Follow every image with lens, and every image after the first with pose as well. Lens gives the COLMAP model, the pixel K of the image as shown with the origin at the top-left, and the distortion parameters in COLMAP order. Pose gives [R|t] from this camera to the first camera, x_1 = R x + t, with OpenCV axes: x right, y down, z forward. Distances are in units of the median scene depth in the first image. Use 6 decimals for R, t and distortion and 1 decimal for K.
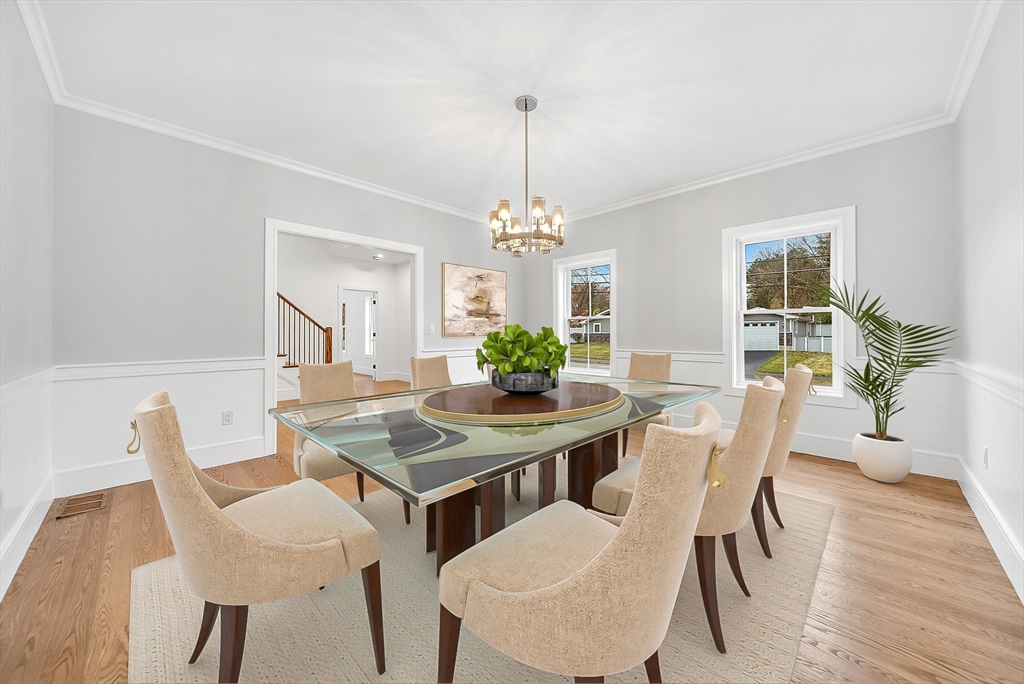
lens RADIAL K [[366.0, 0, 506.0], [0, 366.0, 338.9], [0, 0, 1]] dist [-0.000043, -0.000027]
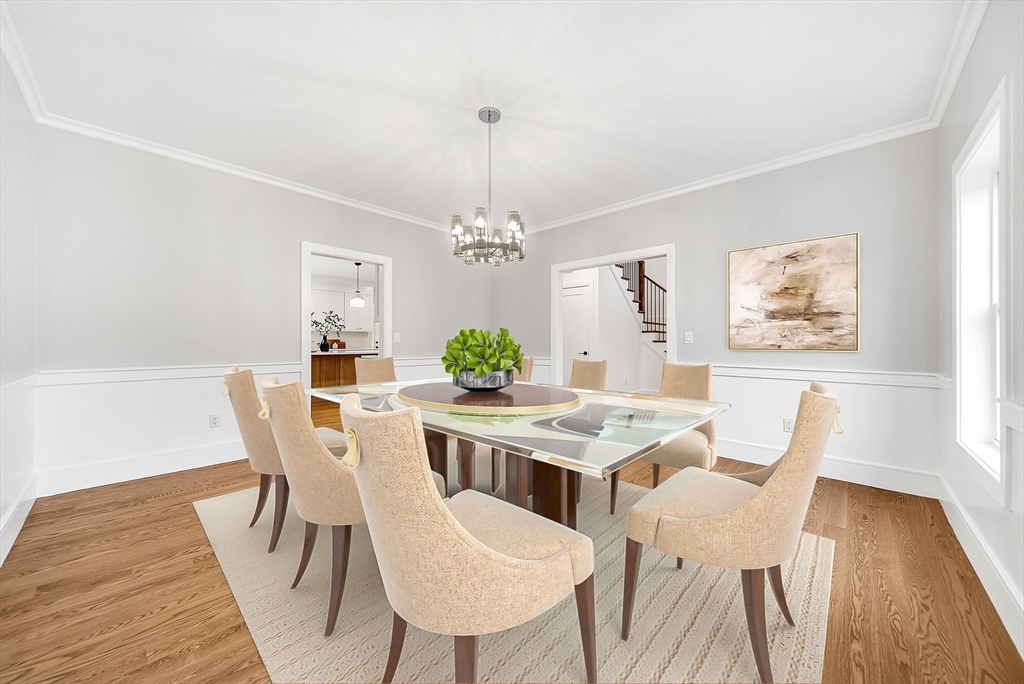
lens RADIAL K [[366.0, 0, 506.0], [0, 366.0, 338.9], [0, 0, 1]] dist [-0.000043, -0.000027]
pose [[0.026950, -0.001277, -0.999636, 0.555982], [-0.016829, 0.999857, -0.001731, -0.017358], [0.999495, 0.016869, 0.026925, 0.495807]]
